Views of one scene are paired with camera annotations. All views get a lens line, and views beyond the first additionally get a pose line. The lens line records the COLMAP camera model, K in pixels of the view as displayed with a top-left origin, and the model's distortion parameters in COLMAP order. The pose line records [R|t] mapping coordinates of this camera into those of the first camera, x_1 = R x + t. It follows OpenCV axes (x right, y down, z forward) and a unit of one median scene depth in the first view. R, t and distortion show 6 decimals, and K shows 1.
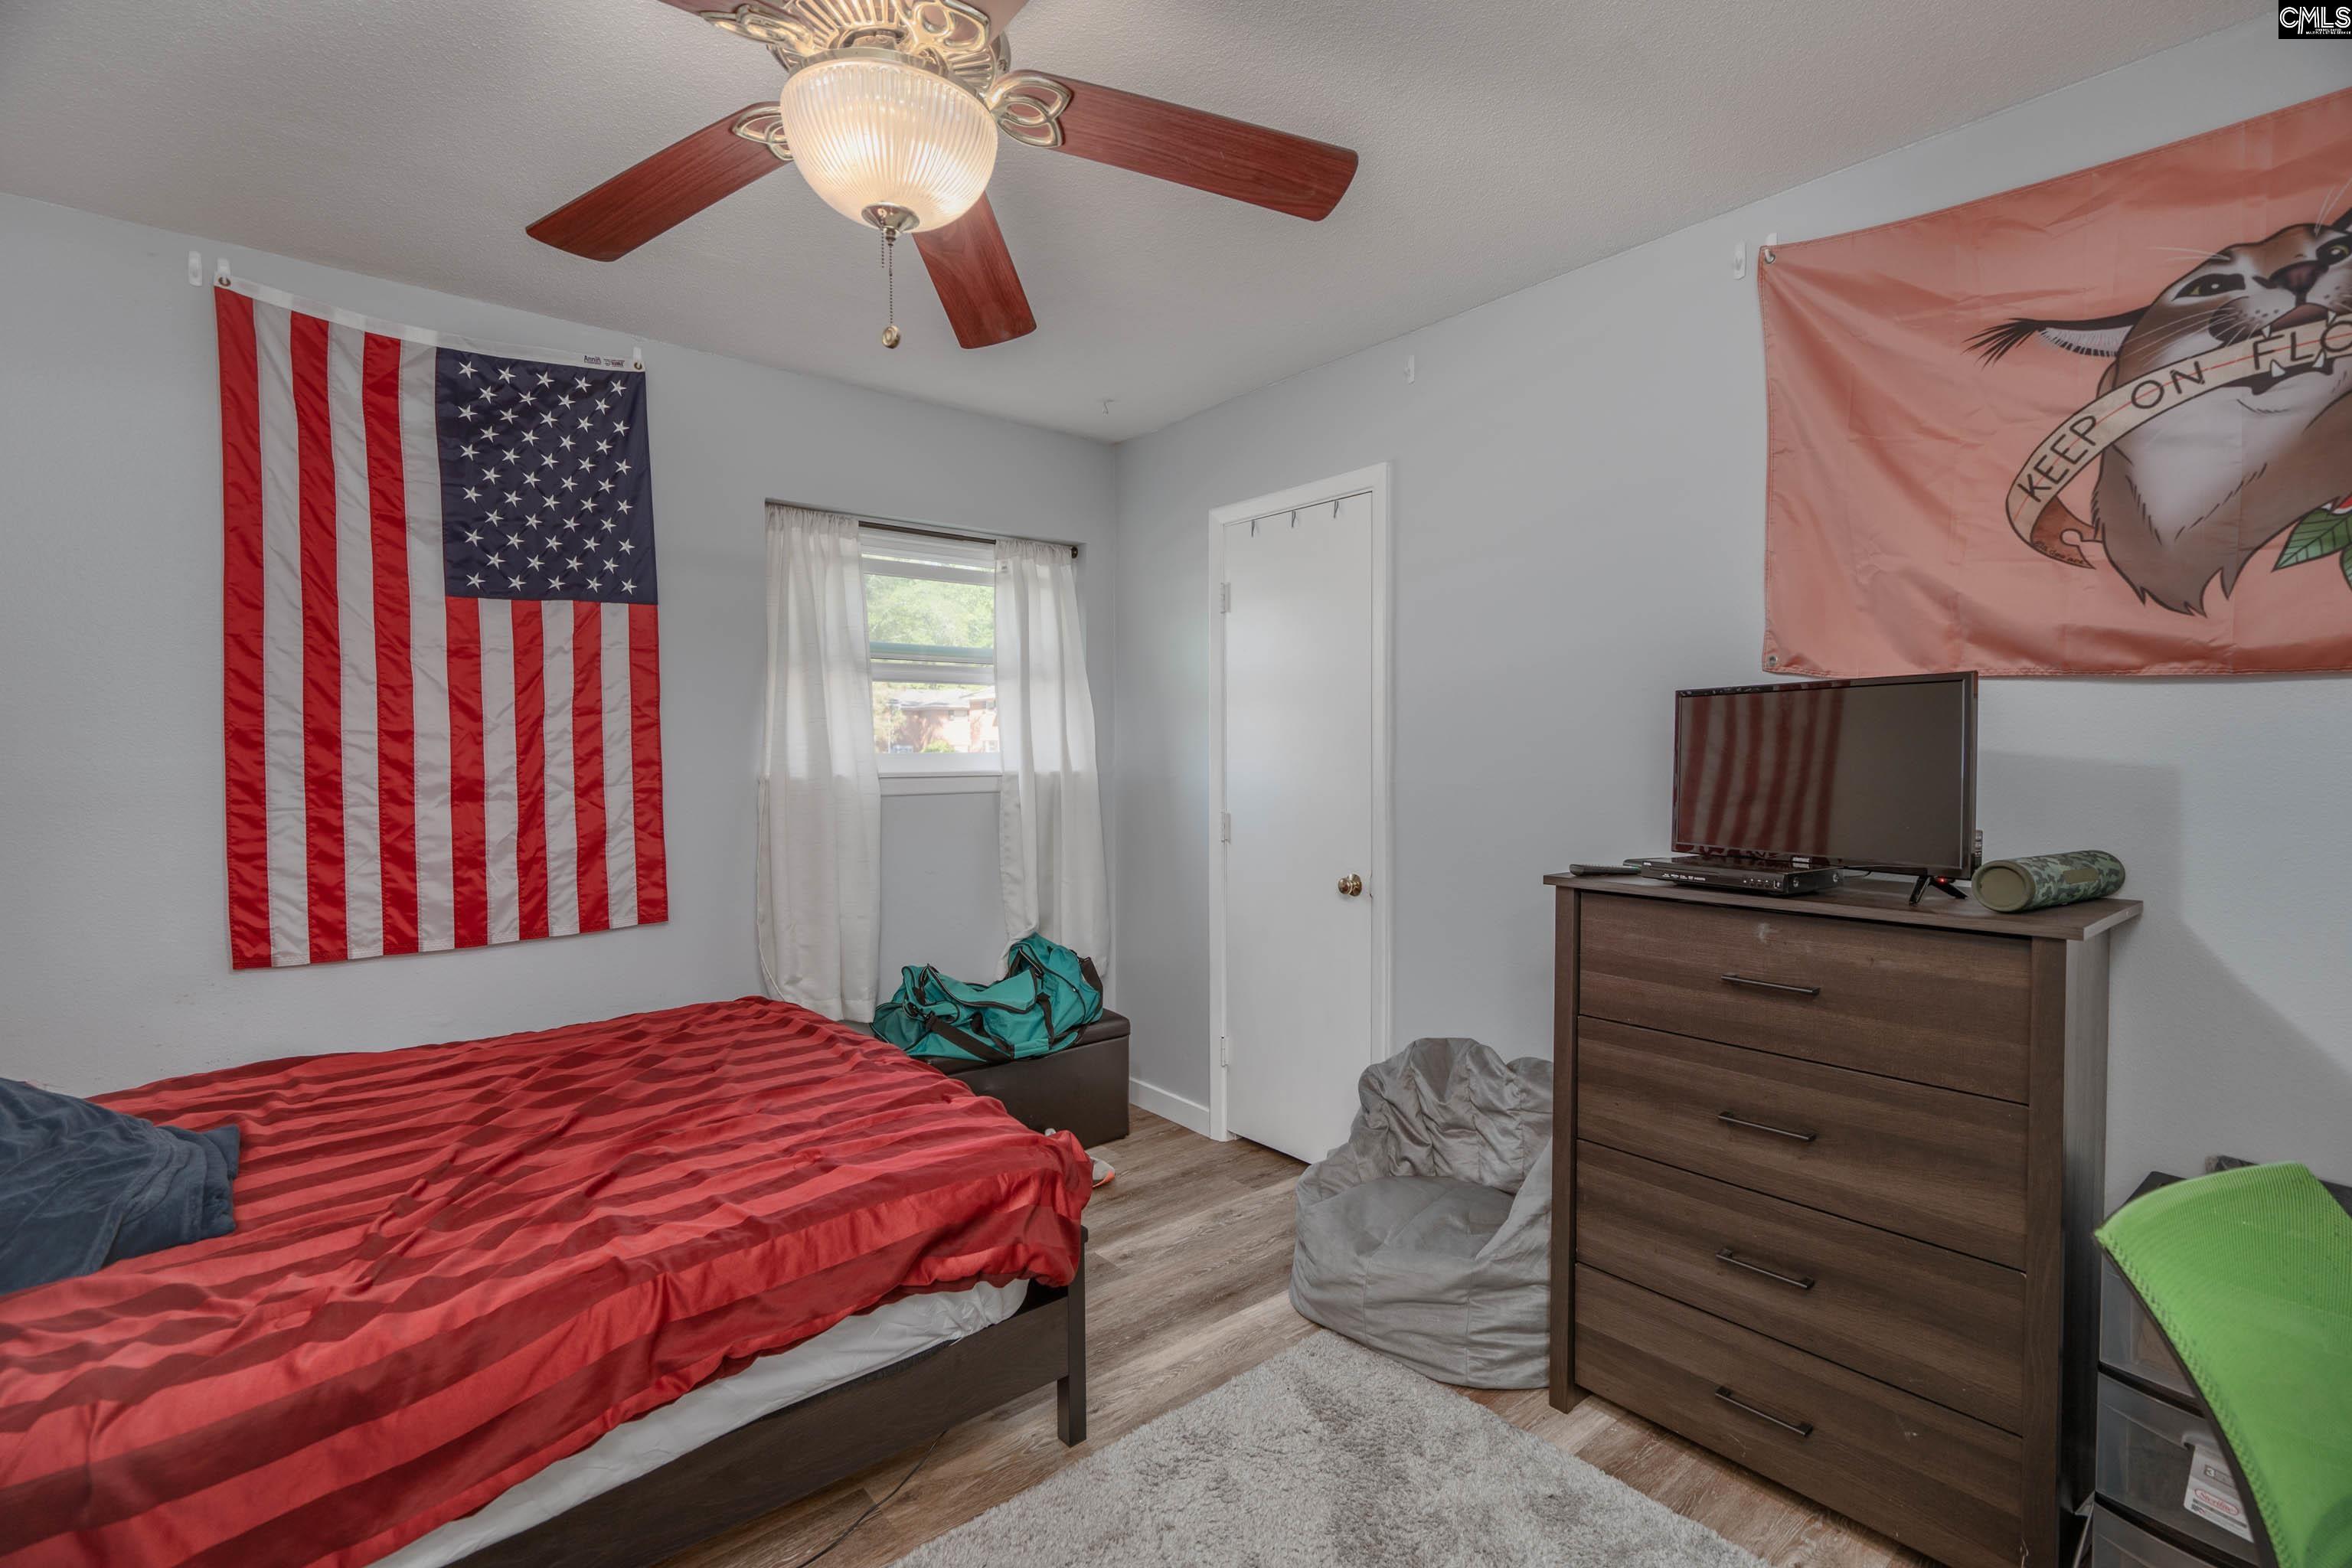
lens RADIAL K [[1050.2, 0, 1163.7], [0, 1050.2, 777.0], [0, 0, 1]] dist [-0.005721, 0.003117]
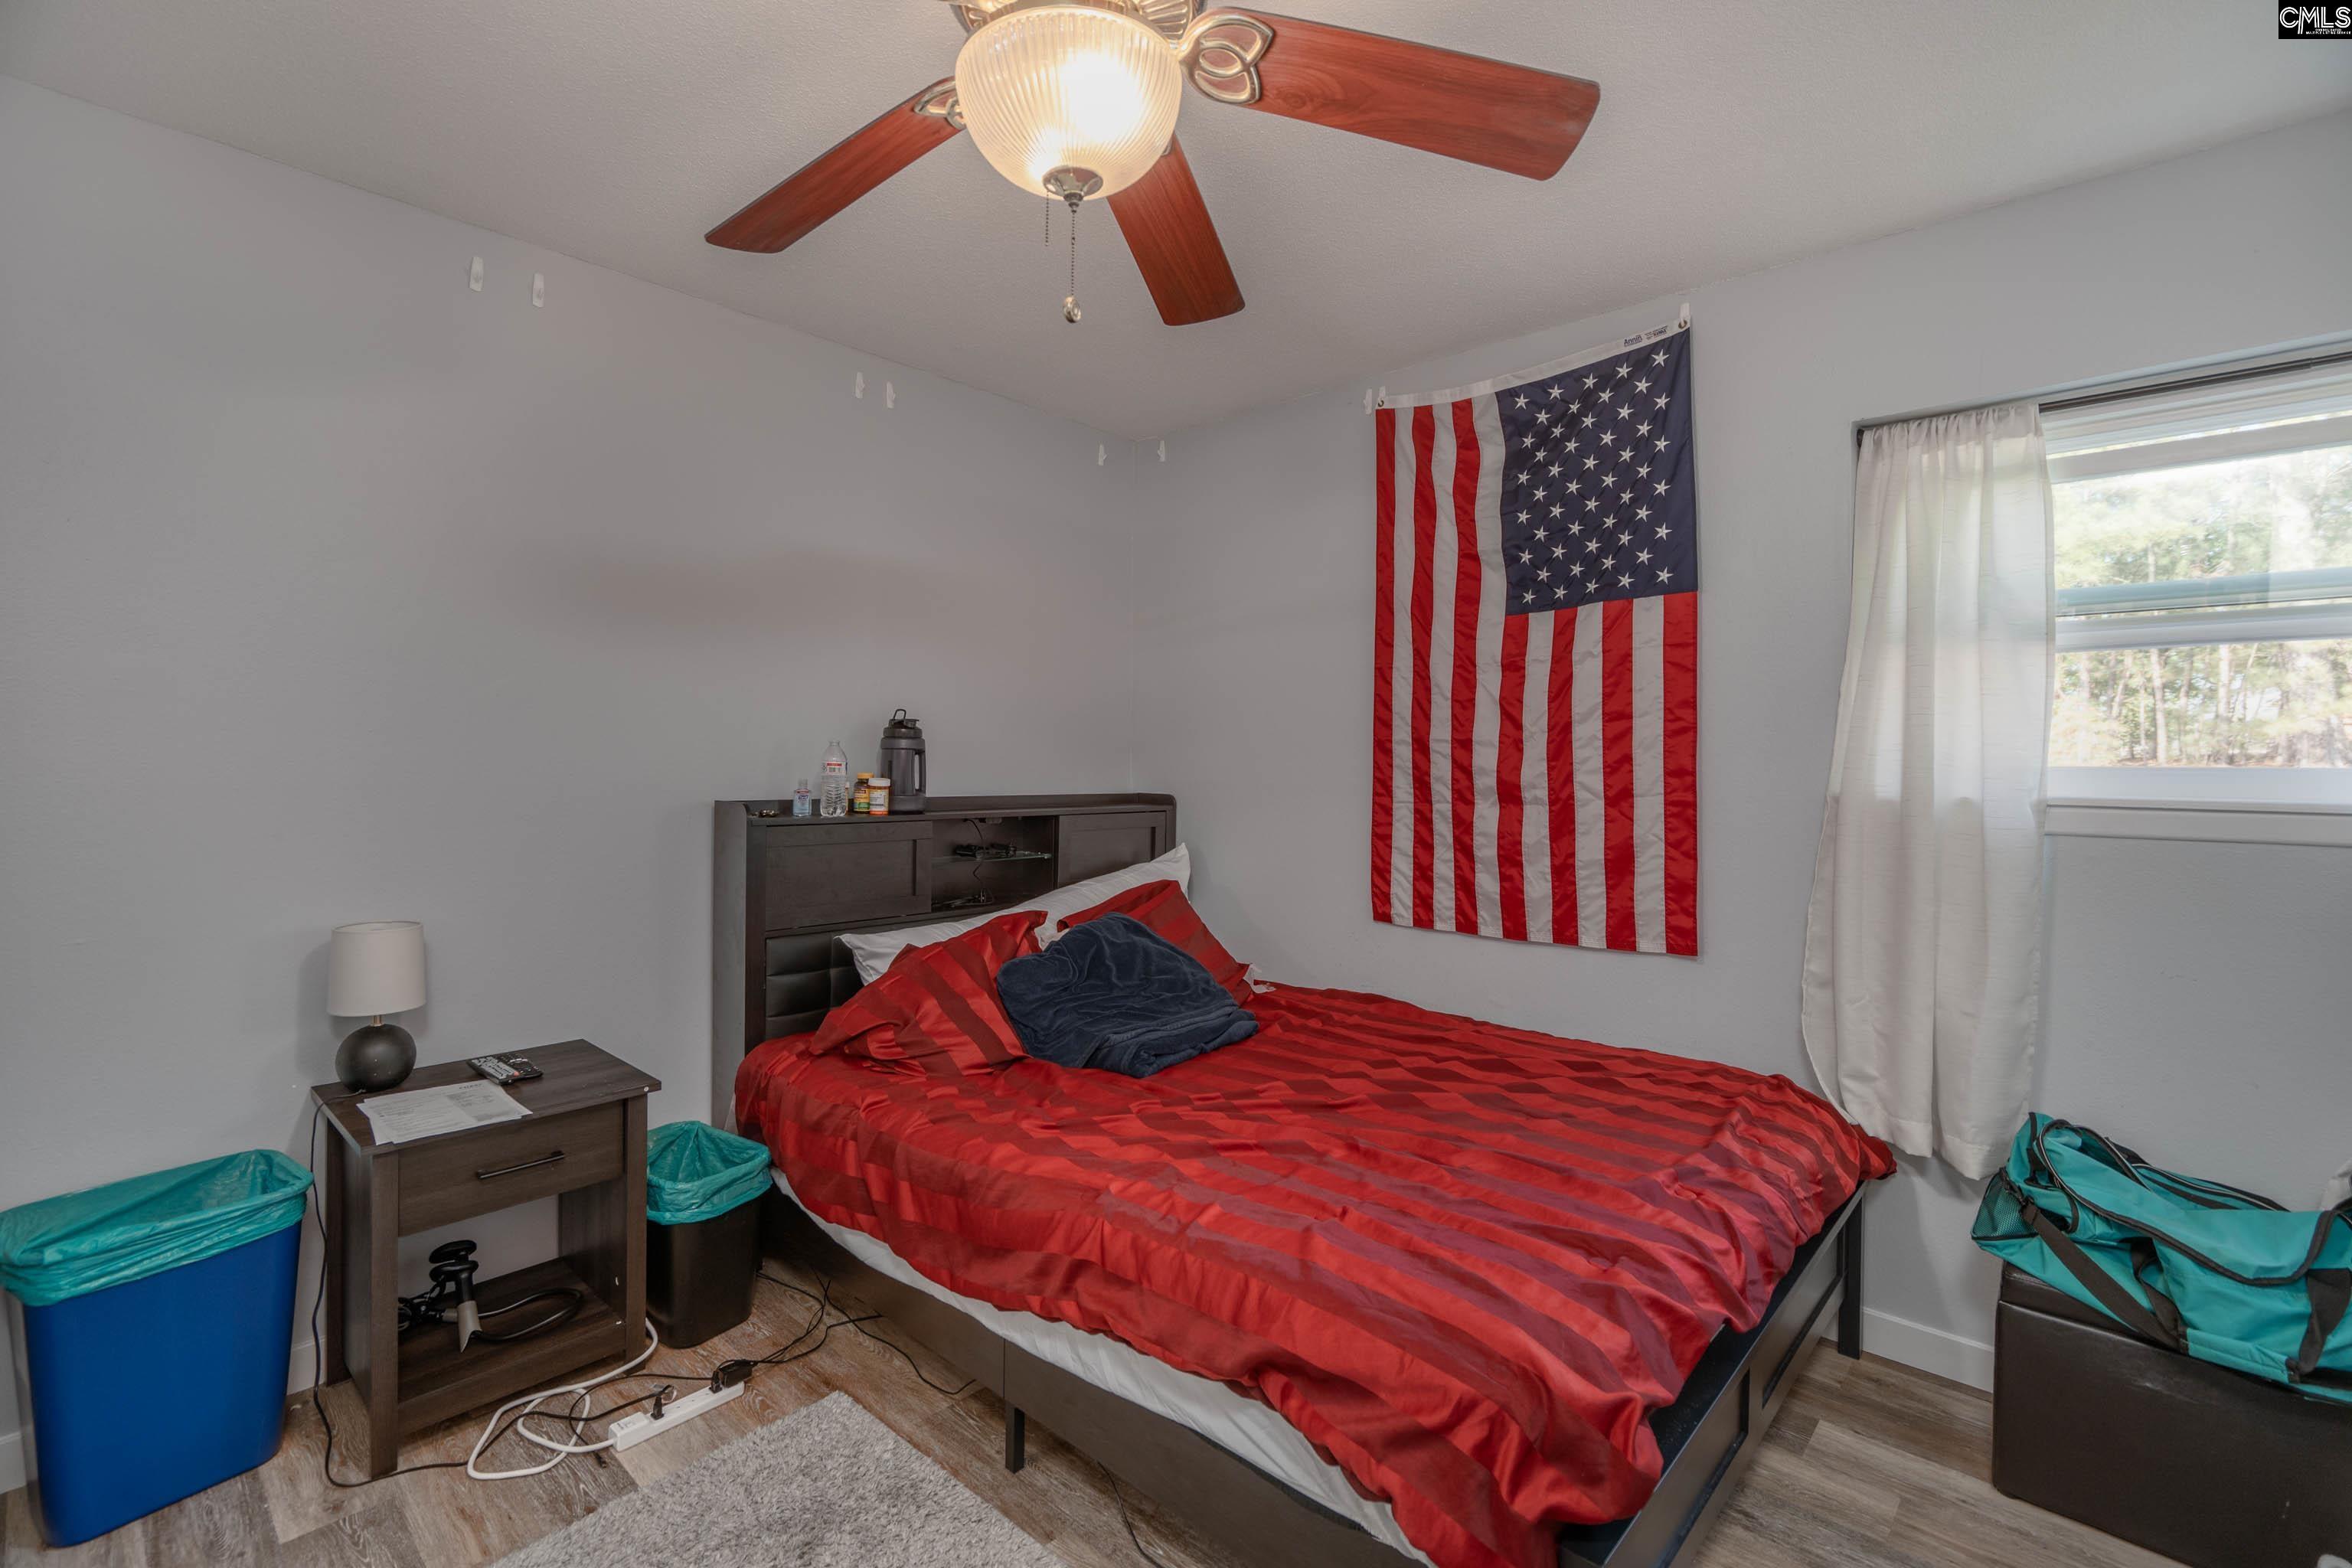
lens RADIAL K [[1050.2, 0, 1165.6], [0, 1050.2, 775.0], [0, 0, 1]] dist [-0.005721, 0.003117]
pose [[0.136807, 0.020813, -0.990379, 0.343734], [-0.034731, 0.999265, 0.016202, -0.011243], [0.989989, 0.032180, 0.137429, 0.483470]]
